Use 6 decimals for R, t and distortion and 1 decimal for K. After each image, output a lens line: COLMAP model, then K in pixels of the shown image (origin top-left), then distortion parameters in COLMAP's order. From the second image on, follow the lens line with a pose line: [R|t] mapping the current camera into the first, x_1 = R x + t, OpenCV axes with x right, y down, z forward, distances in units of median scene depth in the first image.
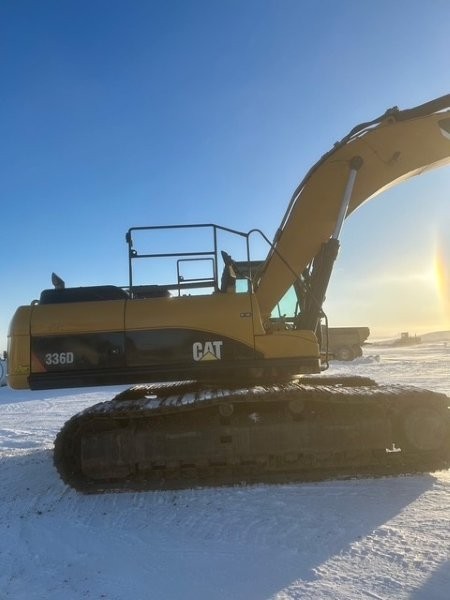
lens RADIAL K [[448.4, 0, 223.0], [0, 448.4, 299.6], [0, 0, 1]] dist [0.034695, -0.024588]
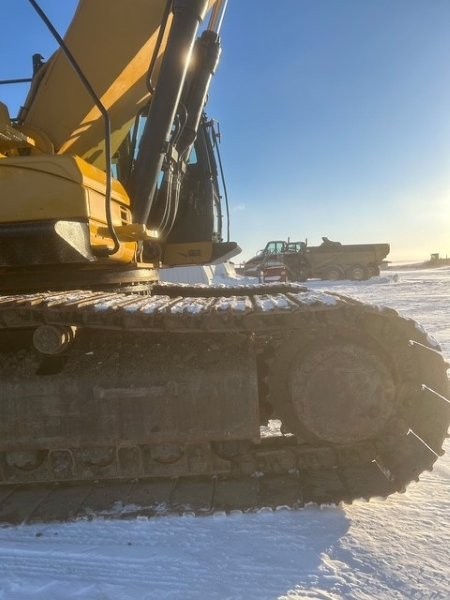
lens RADIAL K [[448.4, 0, 225.0], [0, 448.4, 299.5], [0, 0, 1]] dist [0.034695, -0.024588]
pose [[0.998465, 0.001020, -0.055375, 0.355157], [0.008281, 0.985842, 0.167471, 0.128859], [0.054762, -0.167672, 0.984321, 0.593367]]
